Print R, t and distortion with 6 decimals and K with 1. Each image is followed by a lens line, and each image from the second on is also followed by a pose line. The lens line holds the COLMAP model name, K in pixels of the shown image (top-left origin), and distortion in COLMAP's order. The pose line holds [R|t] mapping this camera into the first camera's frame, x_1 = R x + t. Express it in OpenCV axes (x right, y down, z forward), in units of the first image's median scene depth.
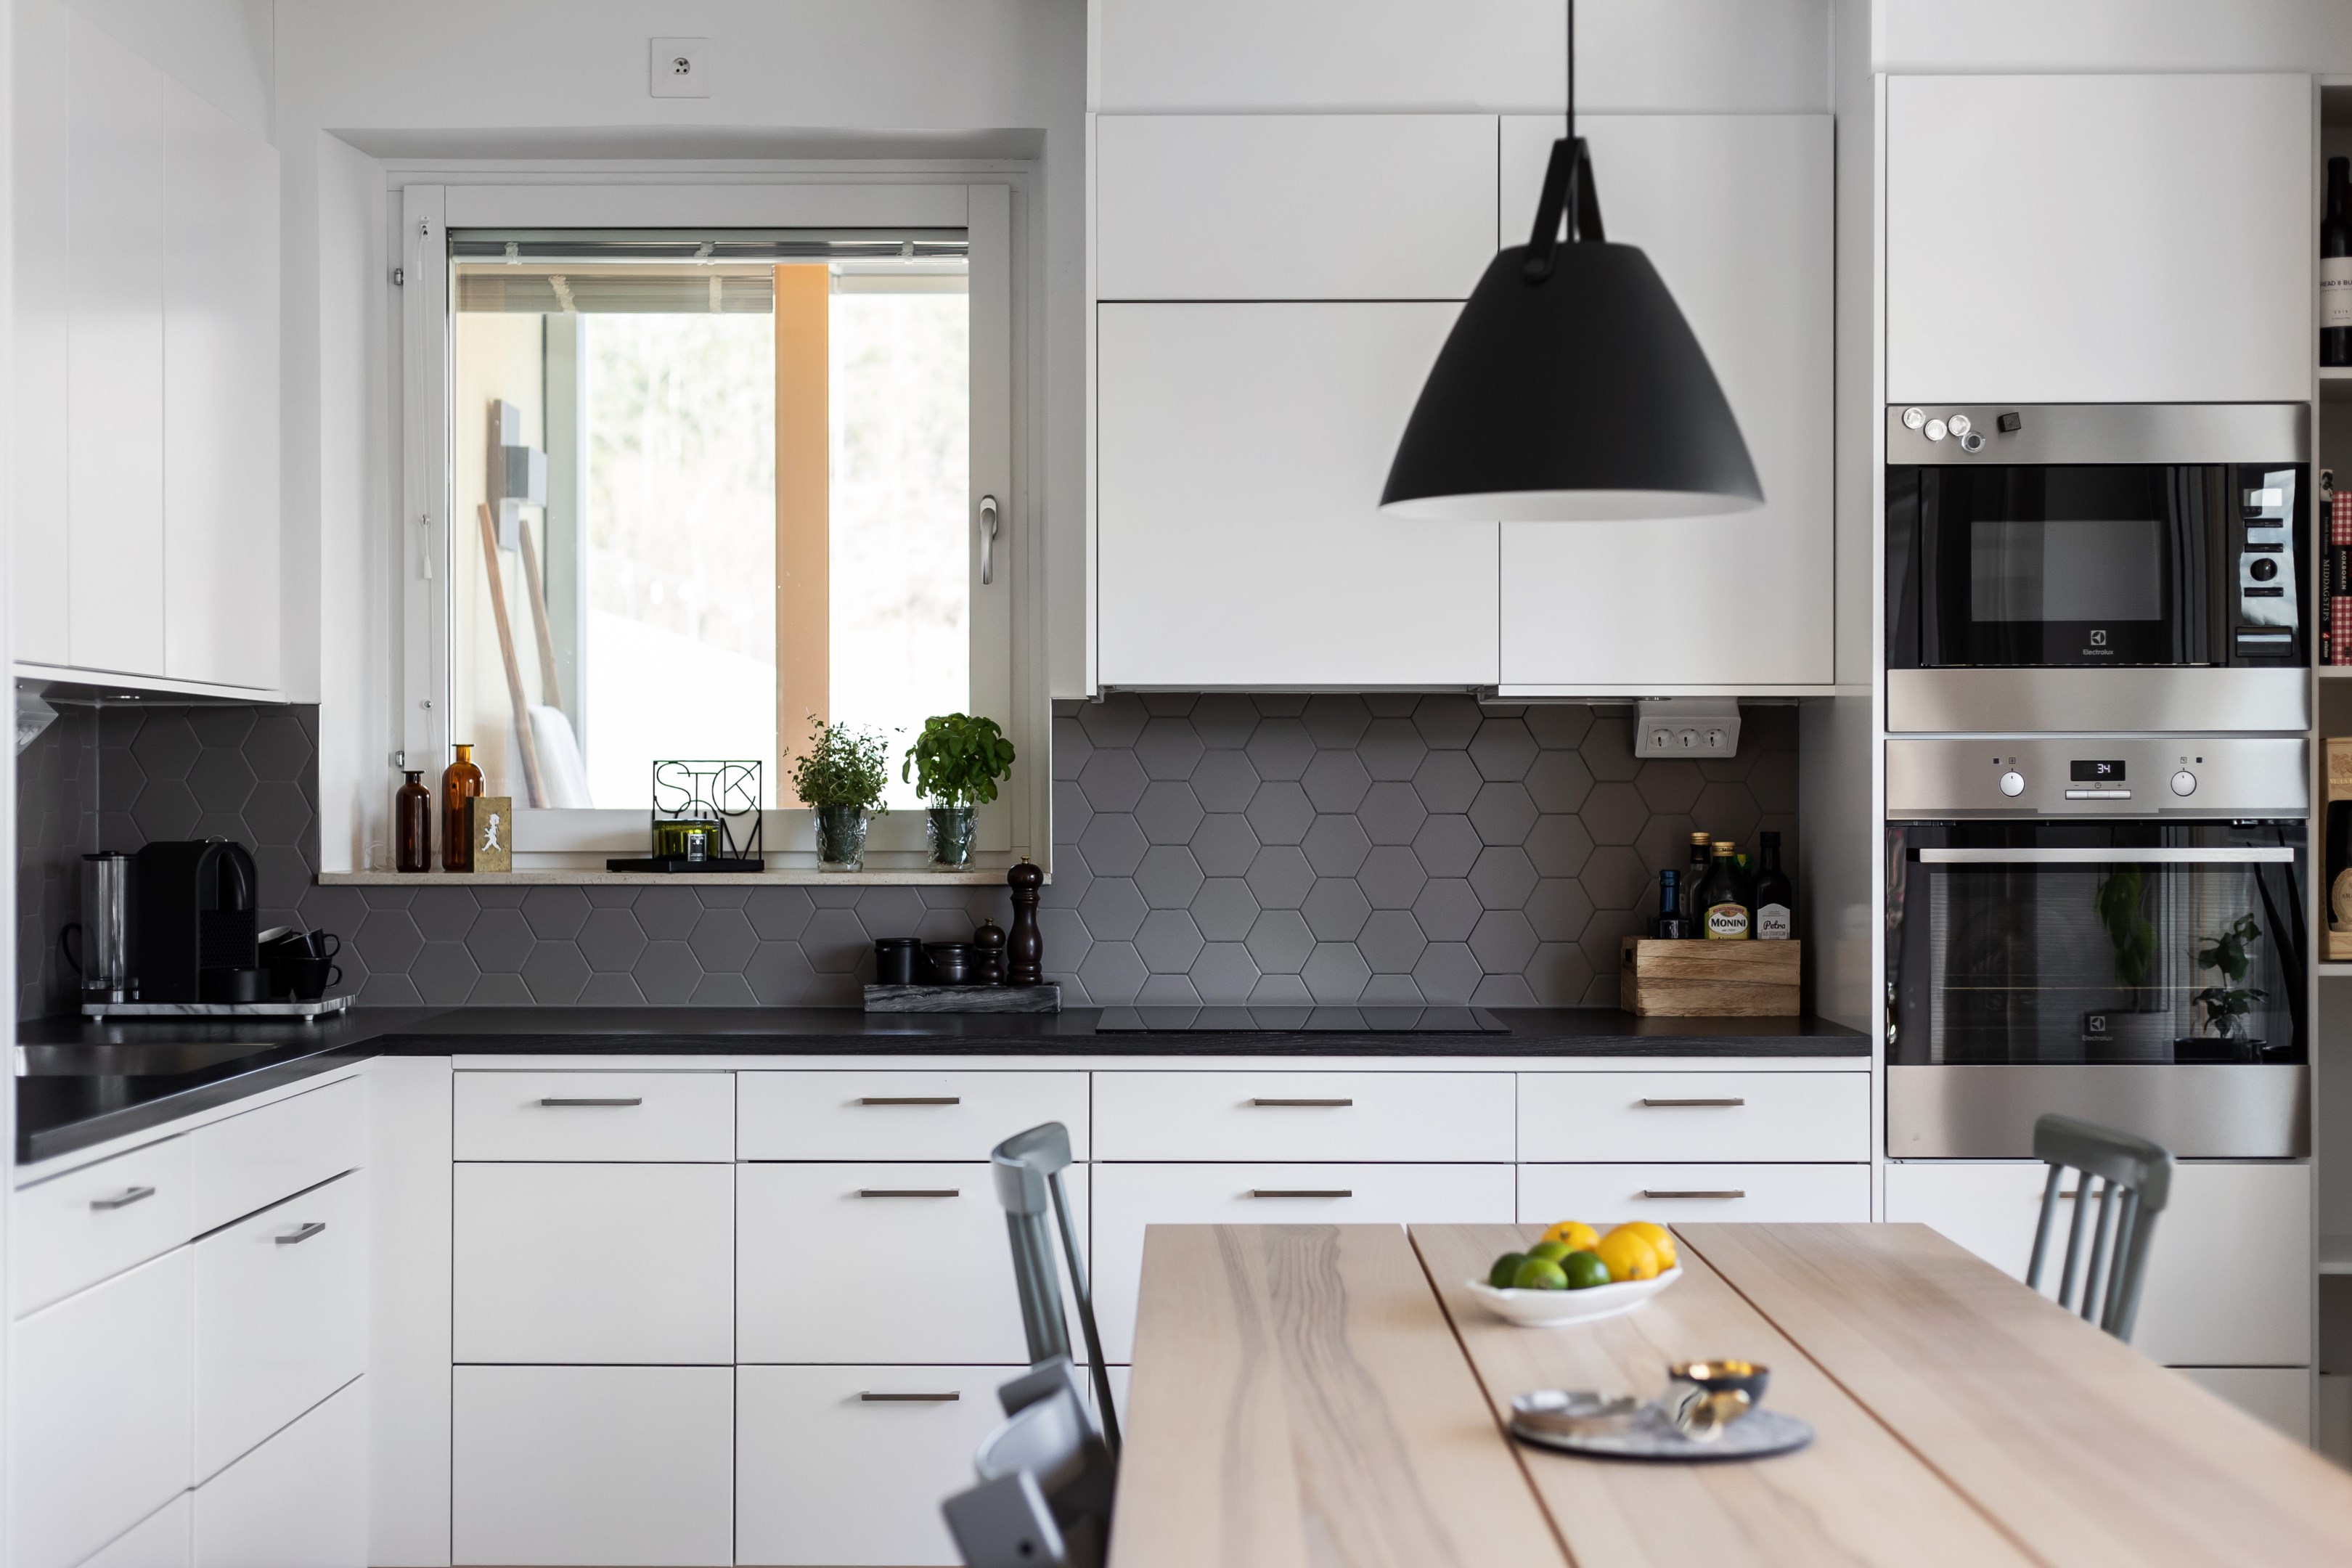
lens RADIAL K [[3400.3, 0, 1176.0], [0, 3400.3, 784.0], [0, 0, 1]] dist [0.001347, 0.053009]
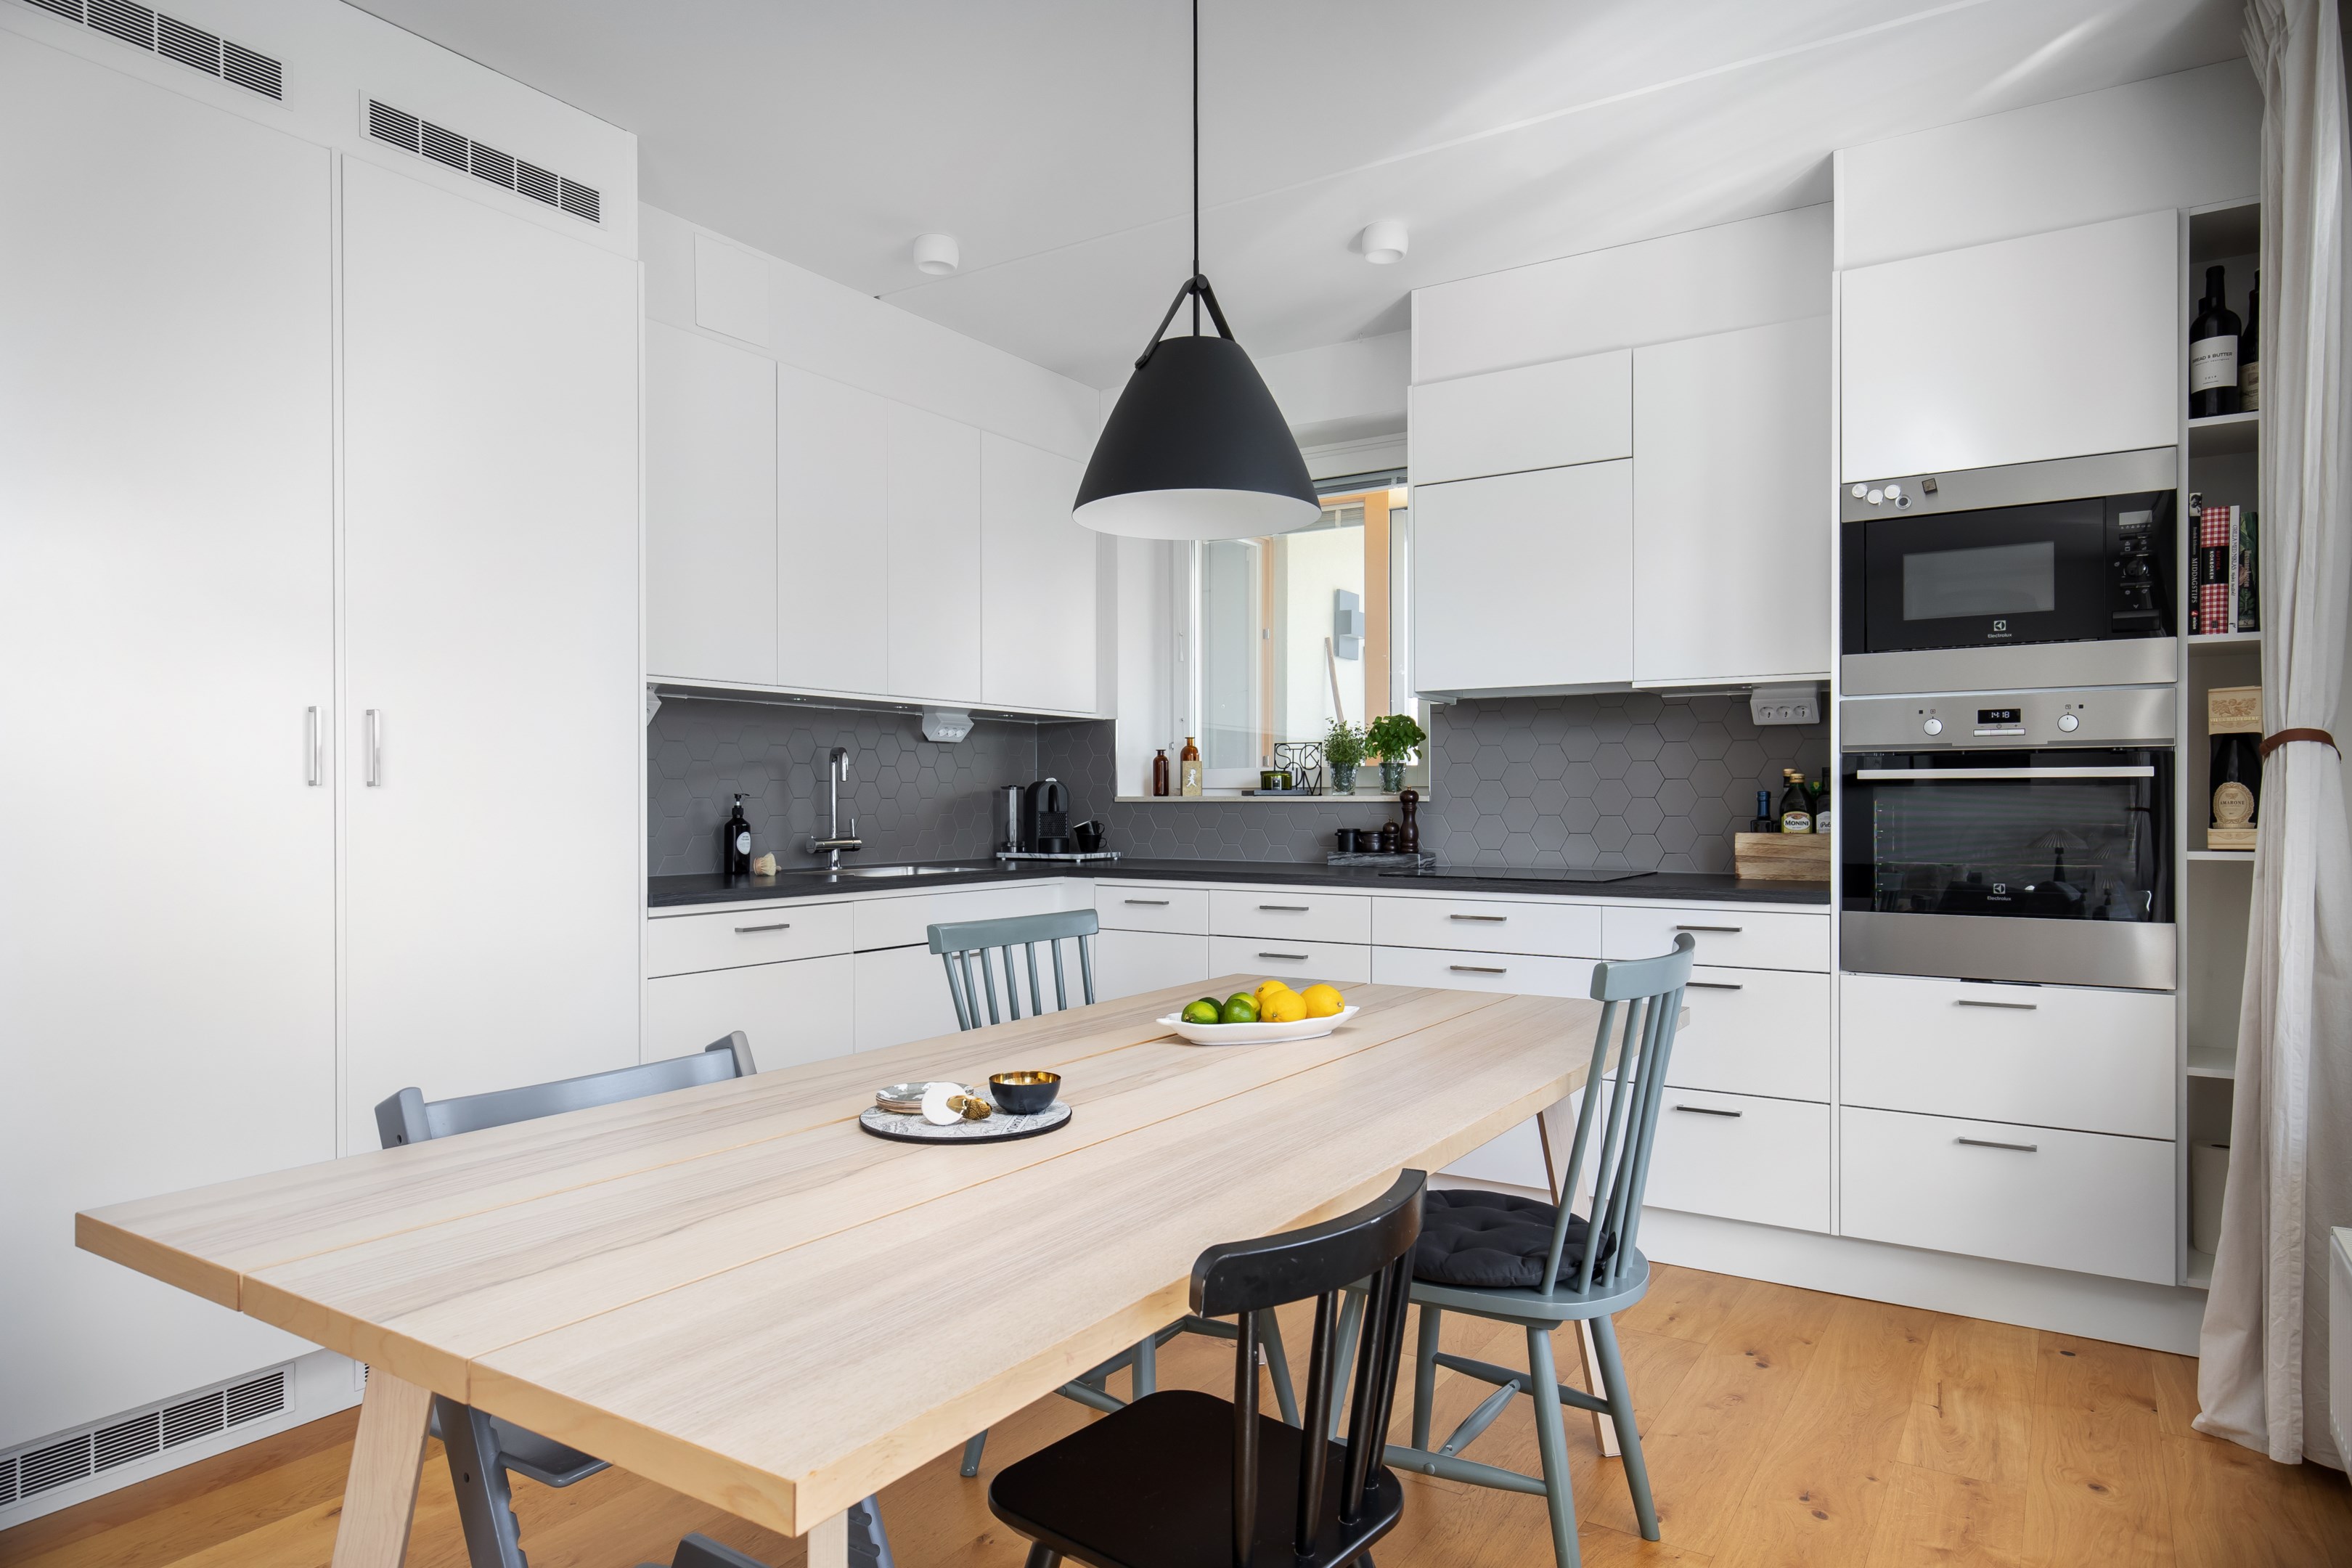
lens RADIAL K [[1386.6, 0, 1169.9], [0, 1386.6, 807.7], [0, 0, 1]] dist [-0.000262, 0.000379]
pose [[0.843389, 0.001974, -0.537299, 0.266205], [0.002802, 0.999964, 0.008071, 0.027193], [0.537295, -0.008313, 0.843353, 0.277113]]
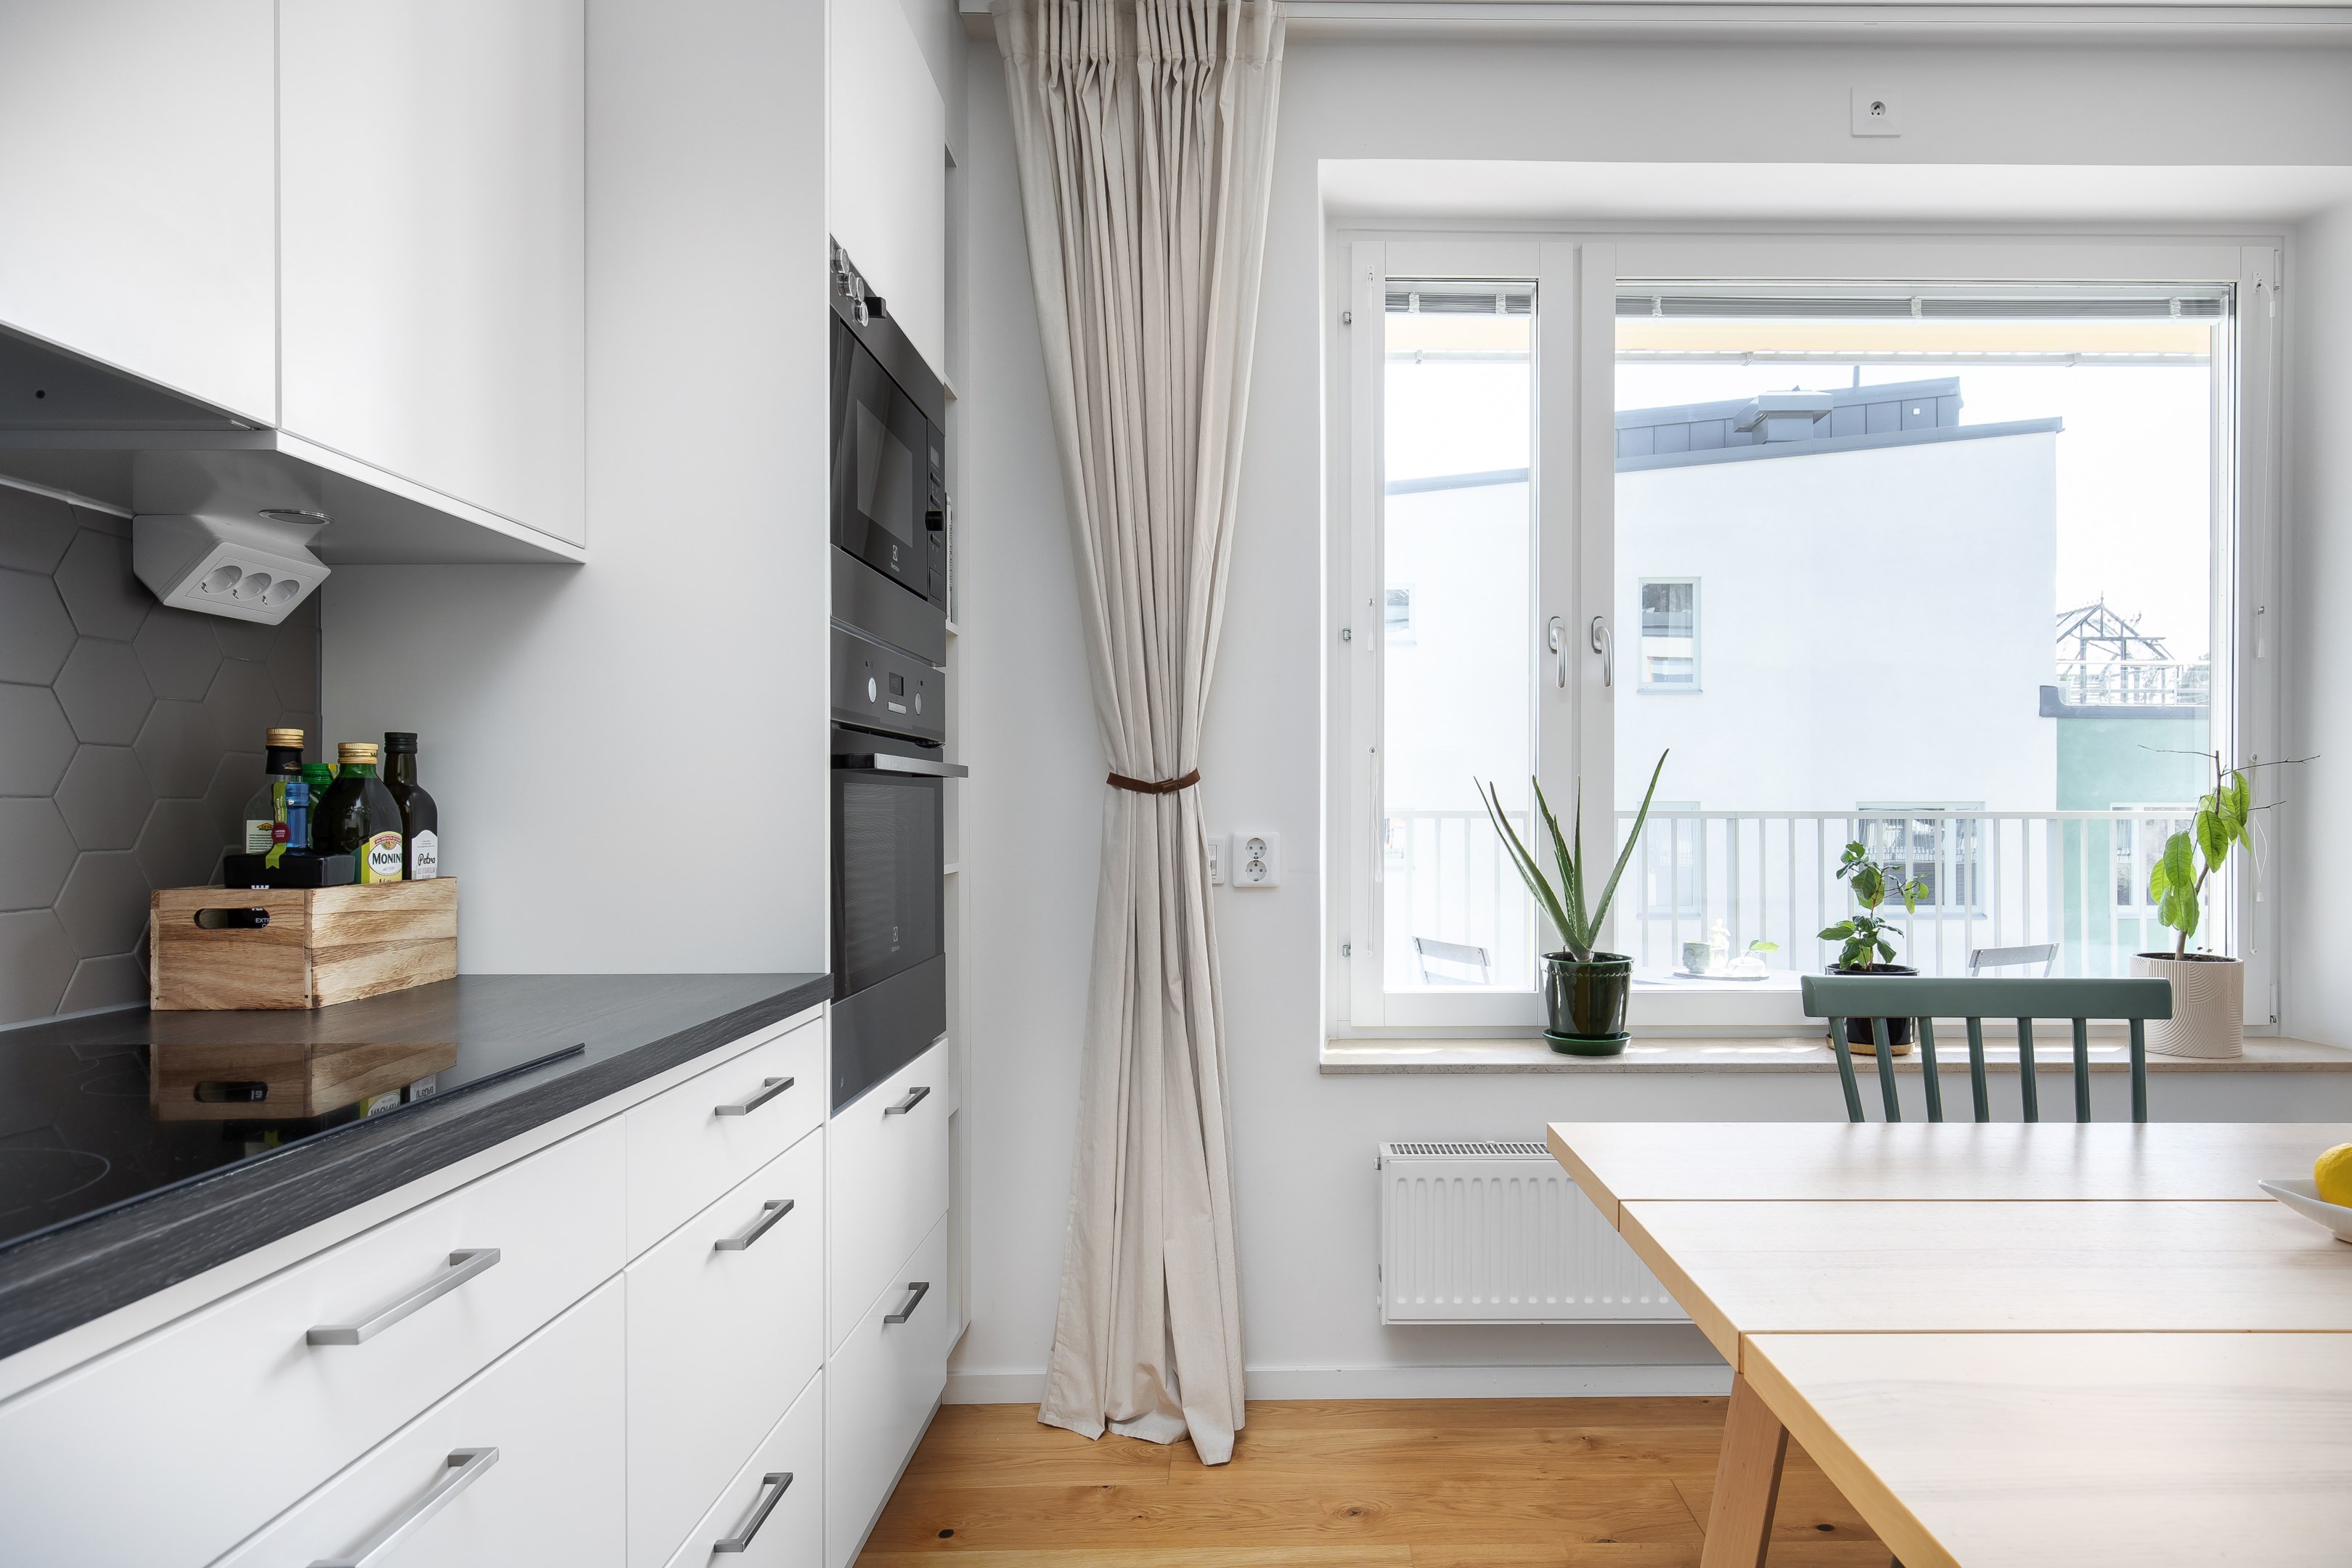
lens RADIAL K [[1362.8, 0, 1256.6], [0, 1362.8, 811.2], [0, 0, 1]] dist [0.001793, -0.000115]
pose [[-0.033637, -0.002416, 0.999431, -0.126606], [-0.002796, 0.999993, 0.002324, 0.029890], [-0.999430, -0.002716, -0.033643, 0.829569]]
